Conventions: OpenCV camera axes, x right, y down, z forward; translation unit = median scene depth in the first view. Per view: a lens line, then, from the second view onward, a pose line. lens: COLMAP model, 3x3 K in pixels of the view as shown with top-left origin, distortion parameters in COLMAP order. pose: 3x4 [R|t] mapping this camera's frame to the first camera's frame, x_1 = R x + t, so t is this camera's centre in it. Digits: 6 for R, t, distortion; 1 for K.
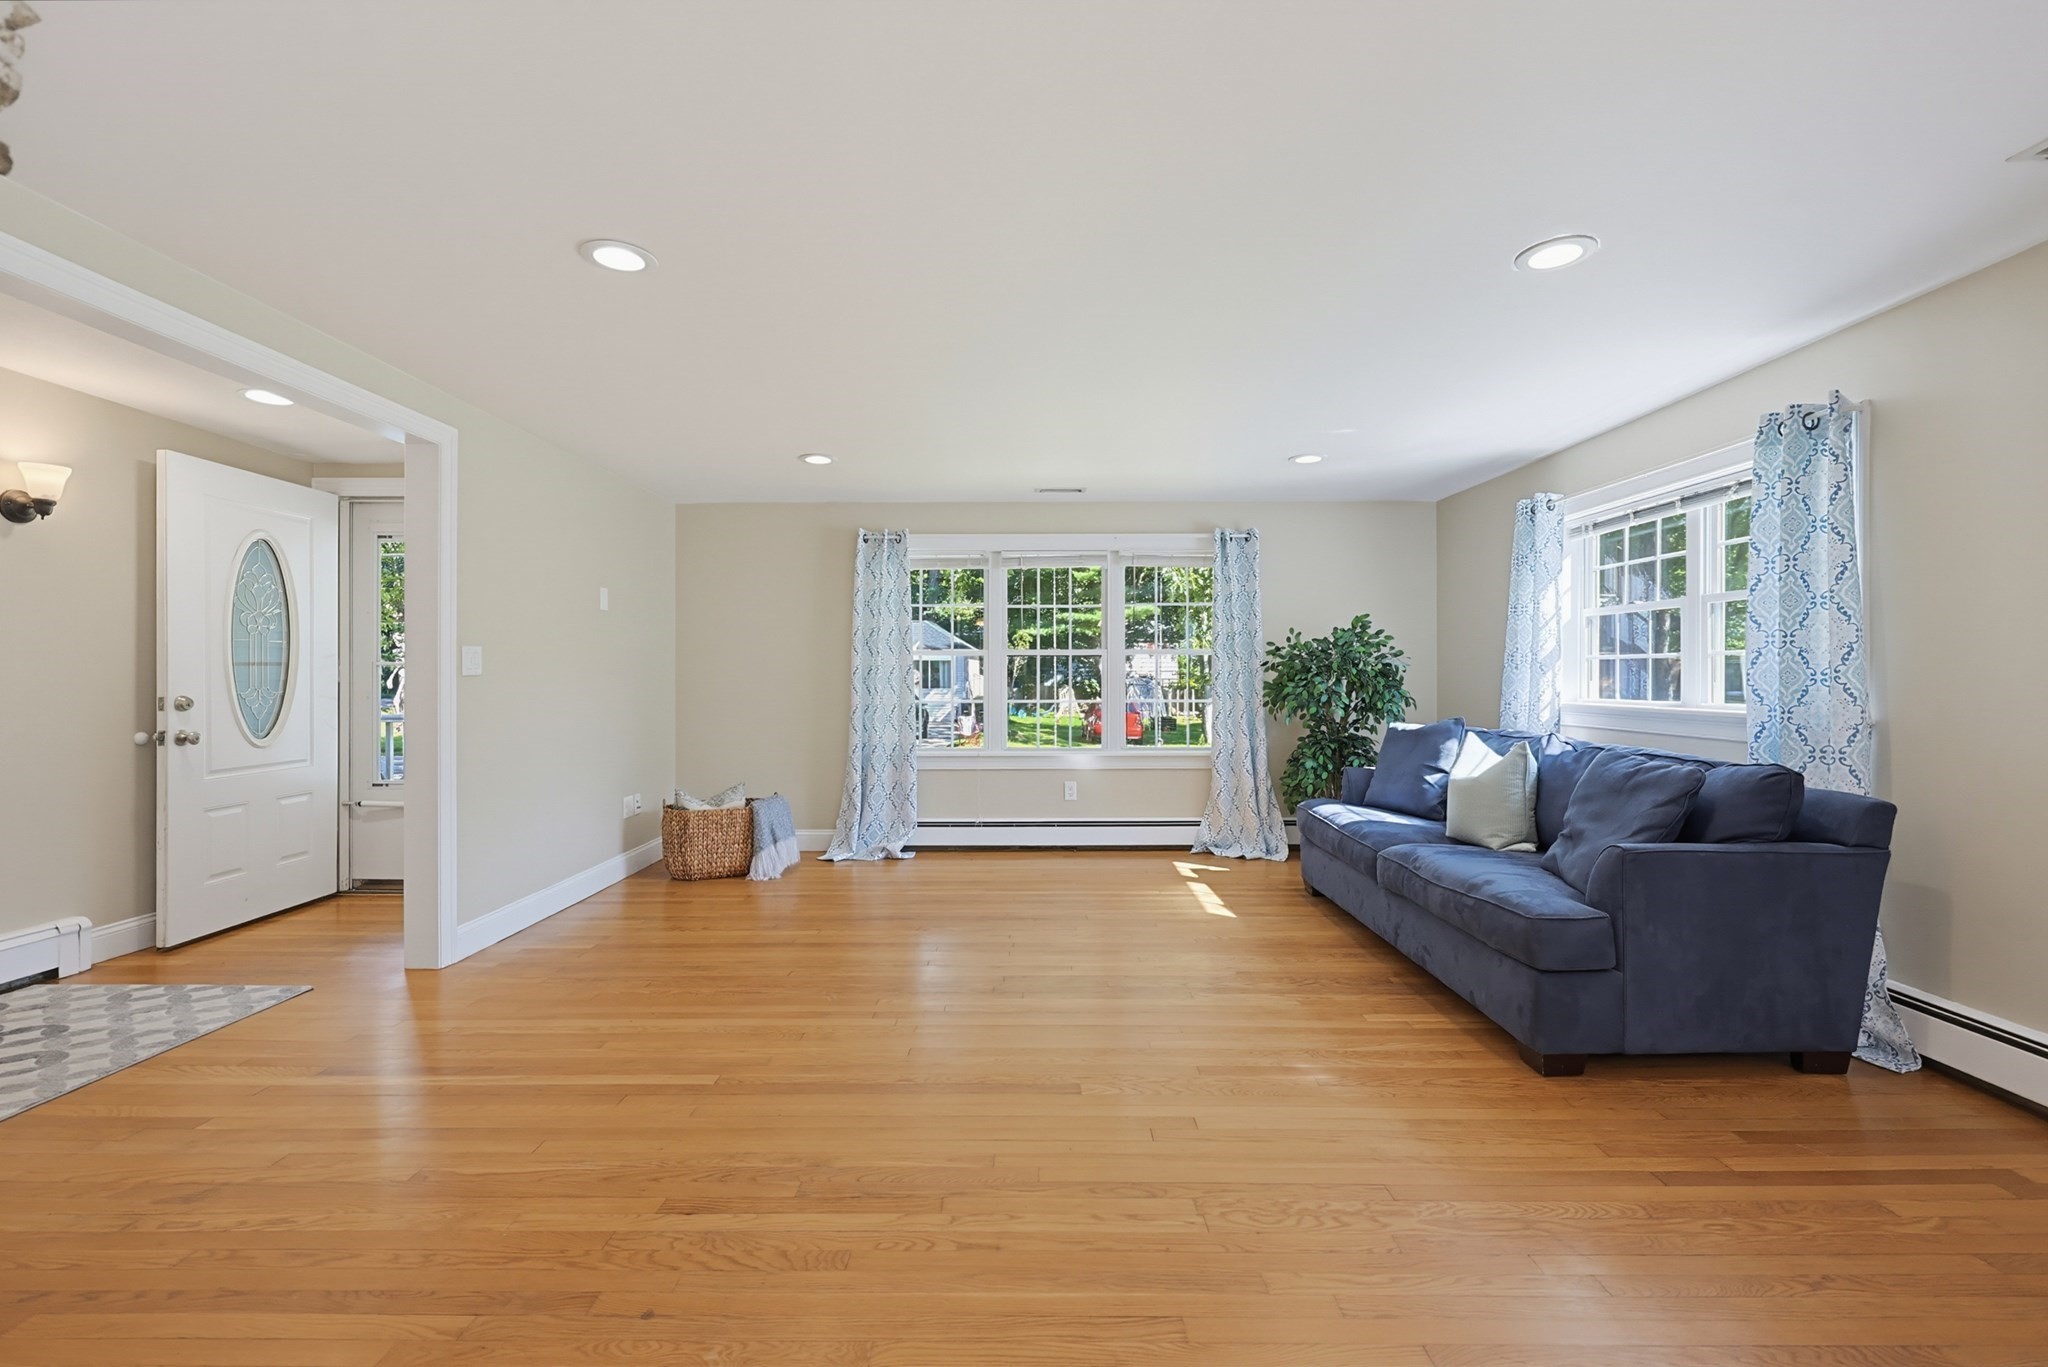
lens RADIAL K [[834.2, 0, 1024.0], [0, 834.2, 683.5], [0, 0, 1]] dist [0.001537, 0.000321]
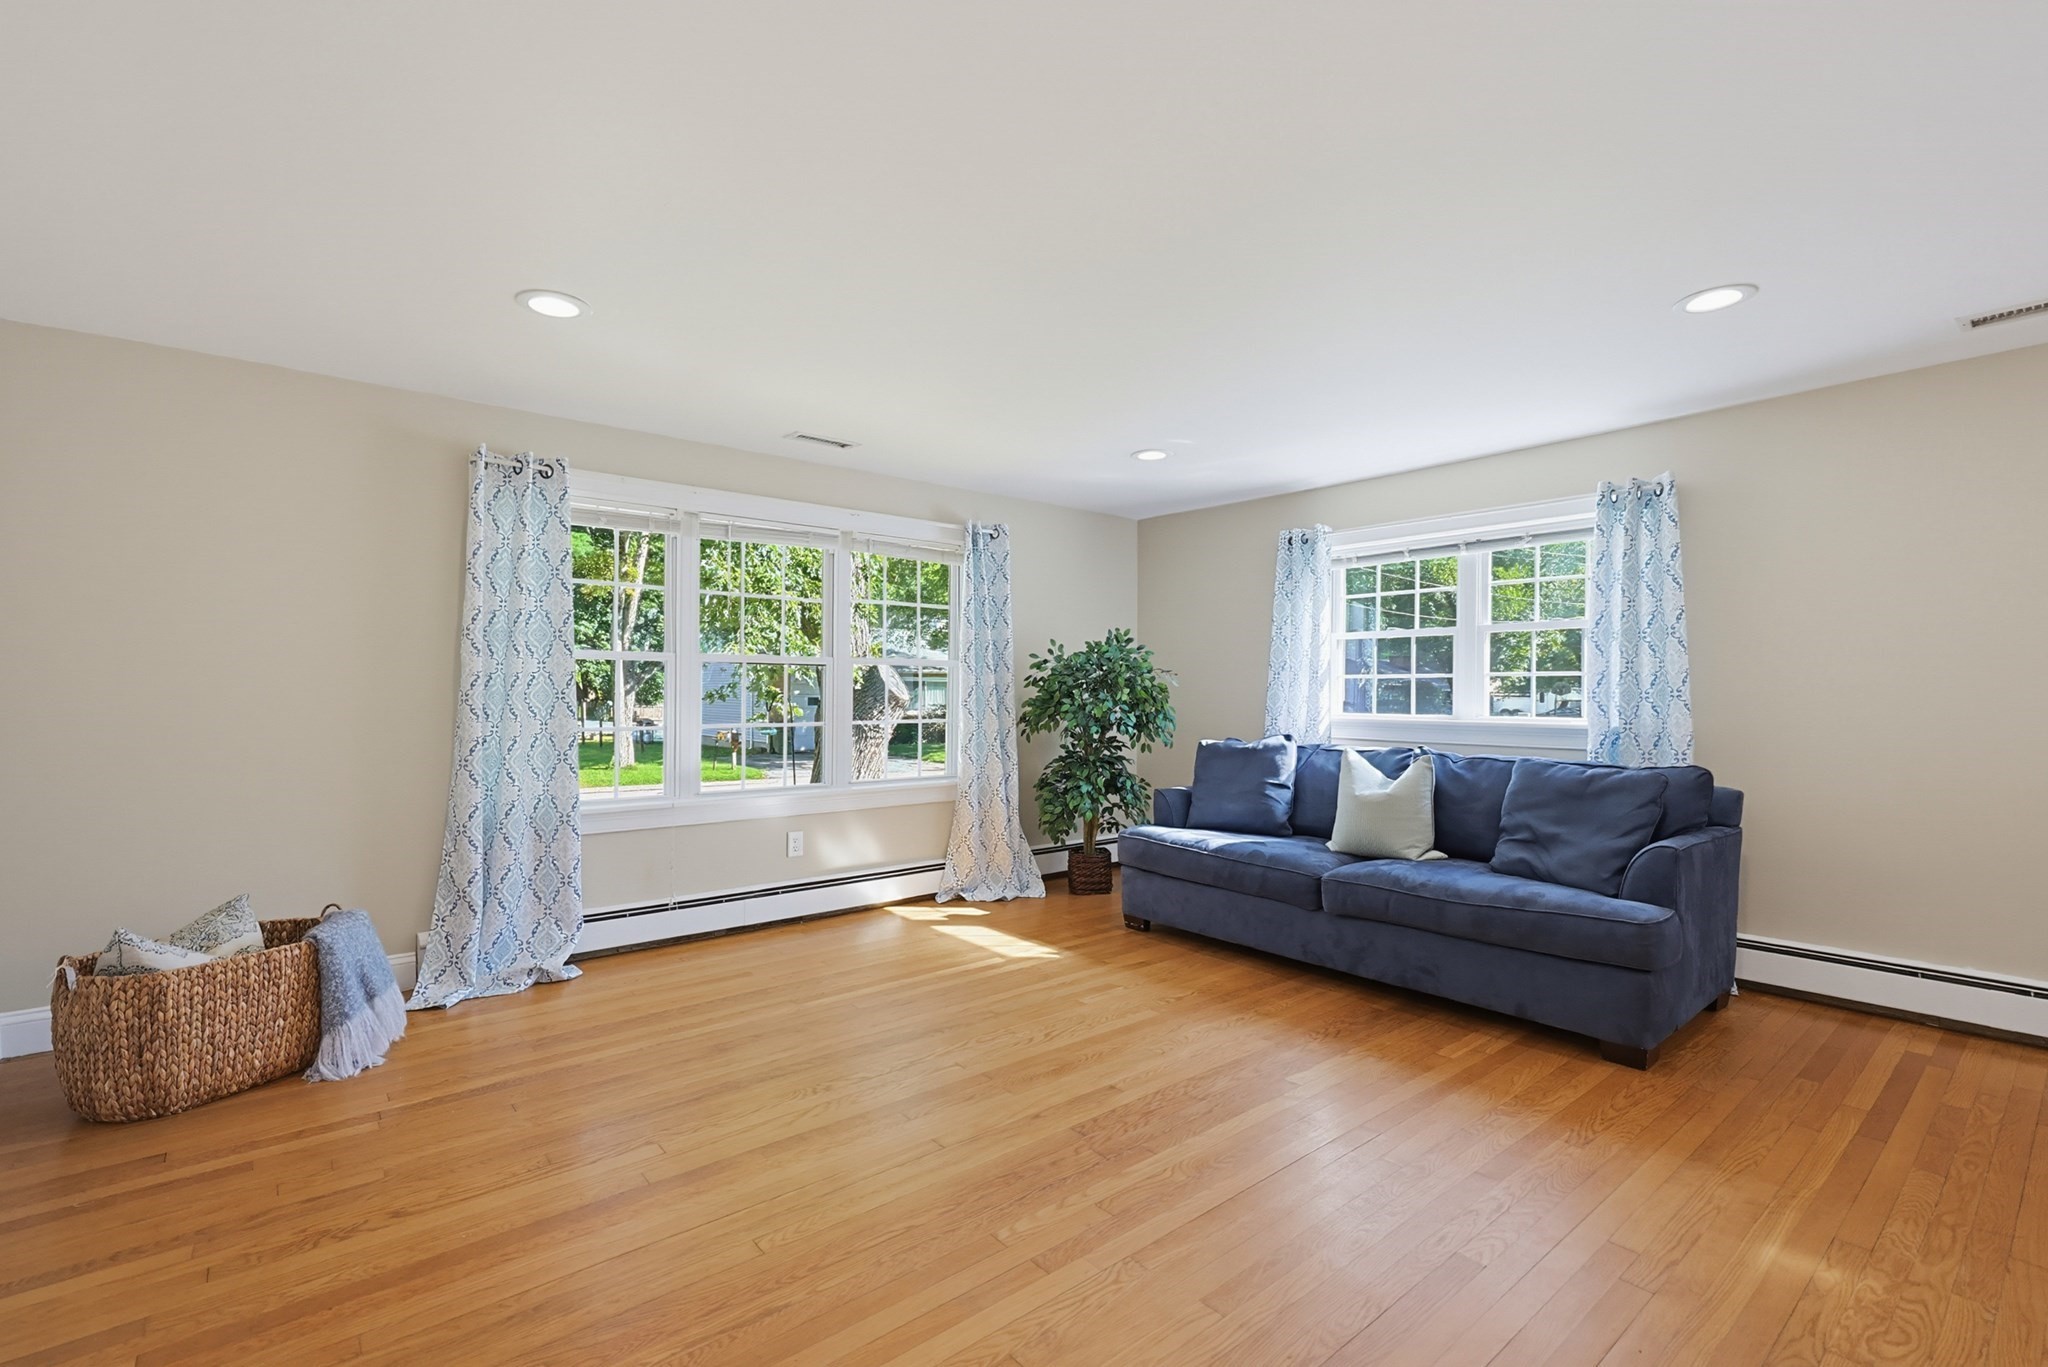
lens RADIAL K [[878.5, 0, 1018.7], [0, 878.5, 694.4], [0, 0, 1]] dist [-0.002312, -0.000782]
pose [[0.776822, 0.000439, 0.629720, -0.378695], [0.001773, 0.999994, -0.002884, -0.004172], [-0.629718, 0.003356, 0.776817, 0.340857]]
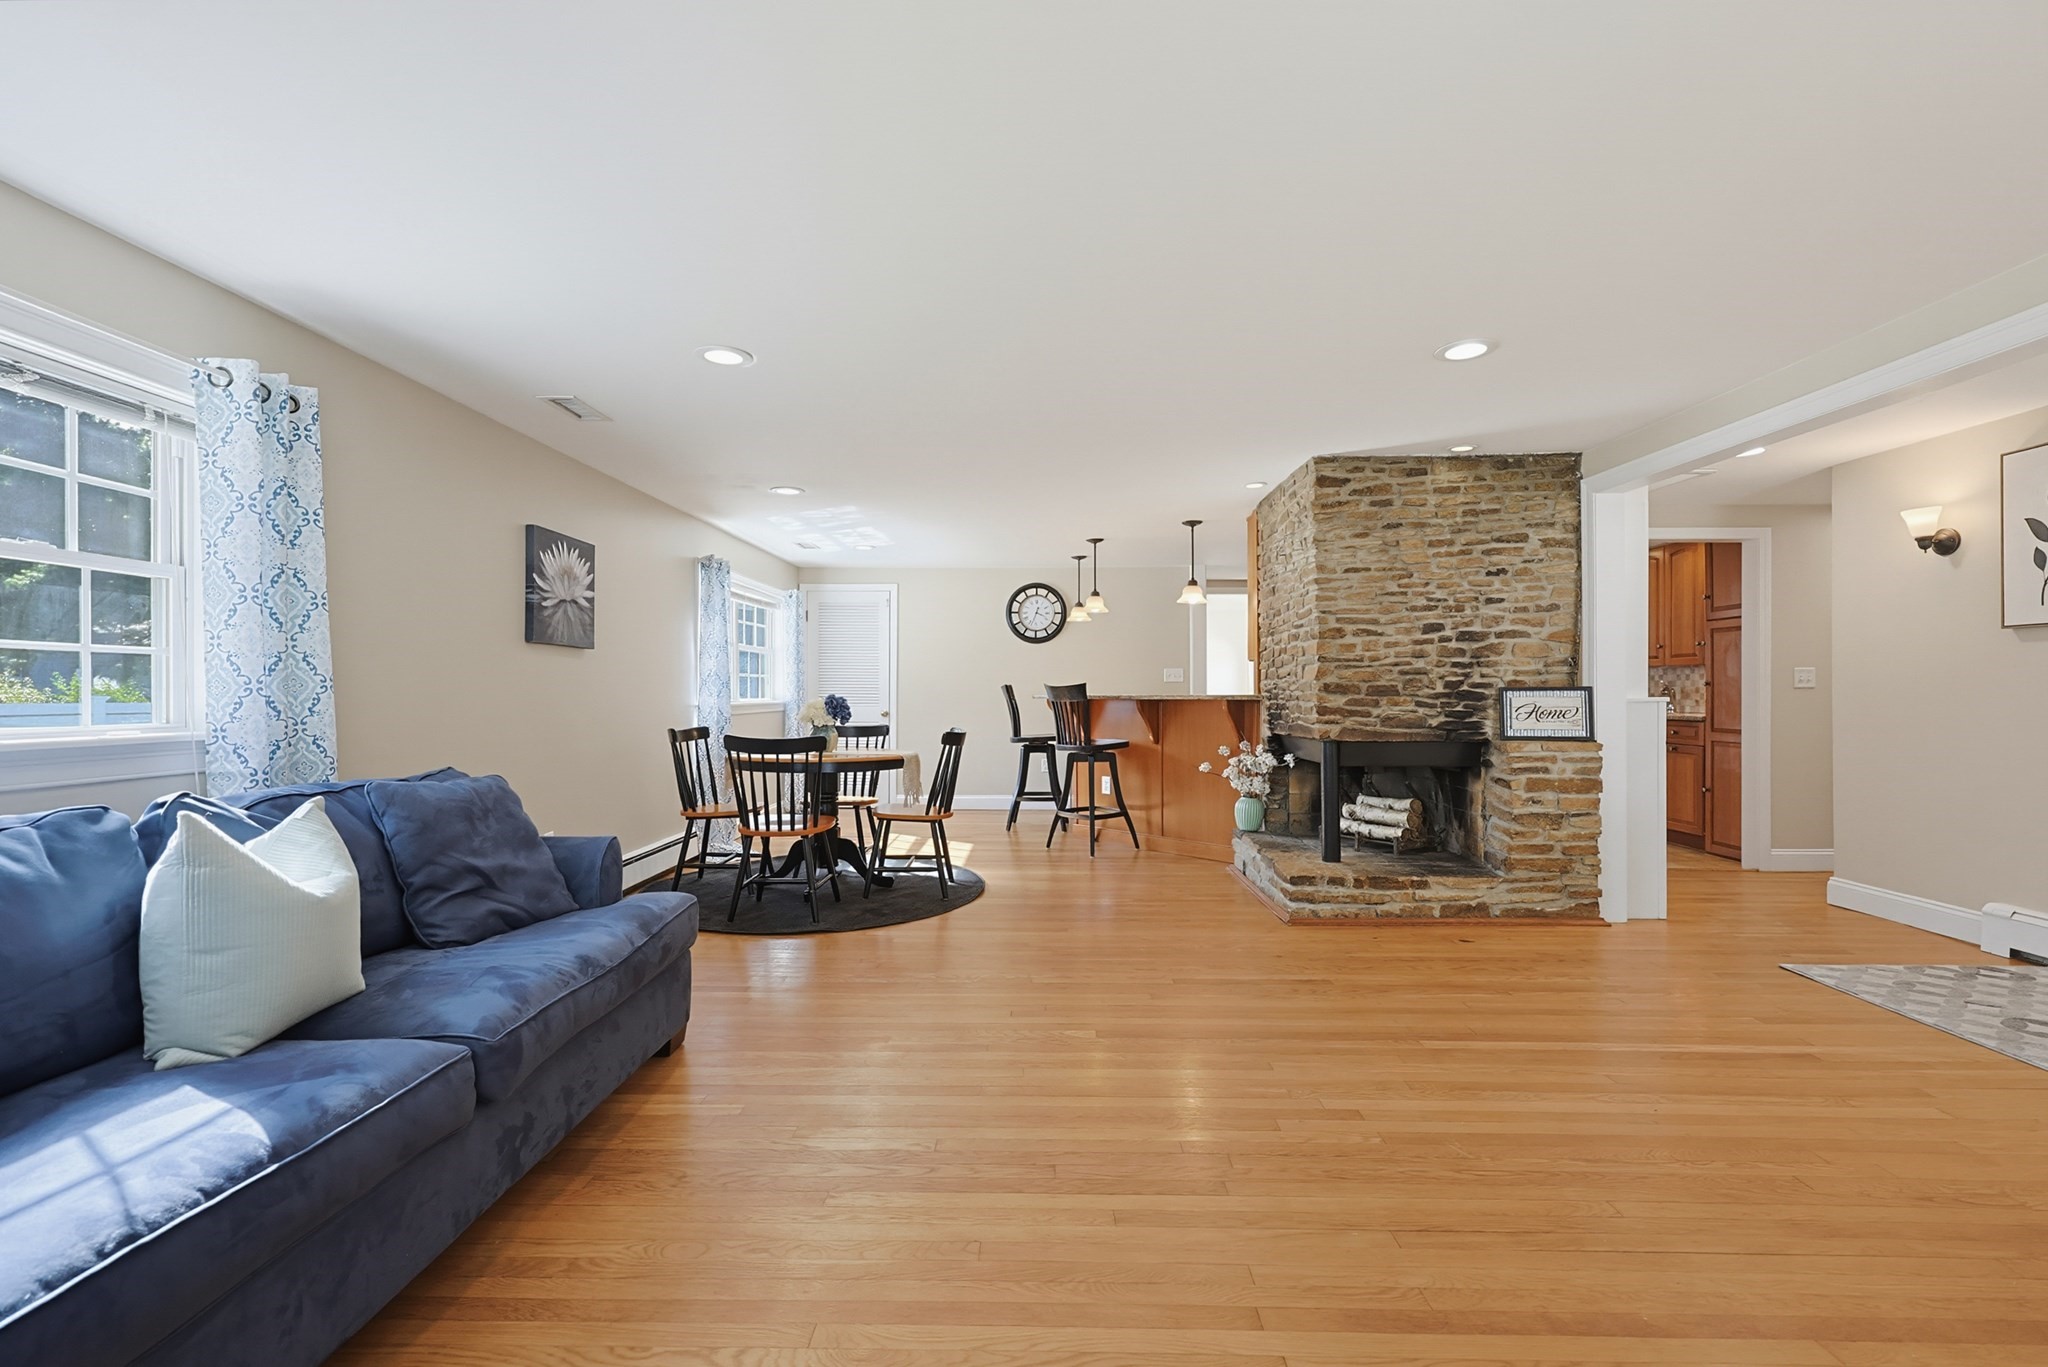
lens RADIAL K [[878.5, 0, 1018.7], [0, 878.5, 694.4], [0, 0, 1]] dist [-0.002312, -0.000782]
pose [[-0.999780, 0.001806, 0.020918, 0.079780], [0.002031, 0.999940, 0.010731, -0.005317], [-0.020898, 0.010771, -0.999724, 1.185893]]
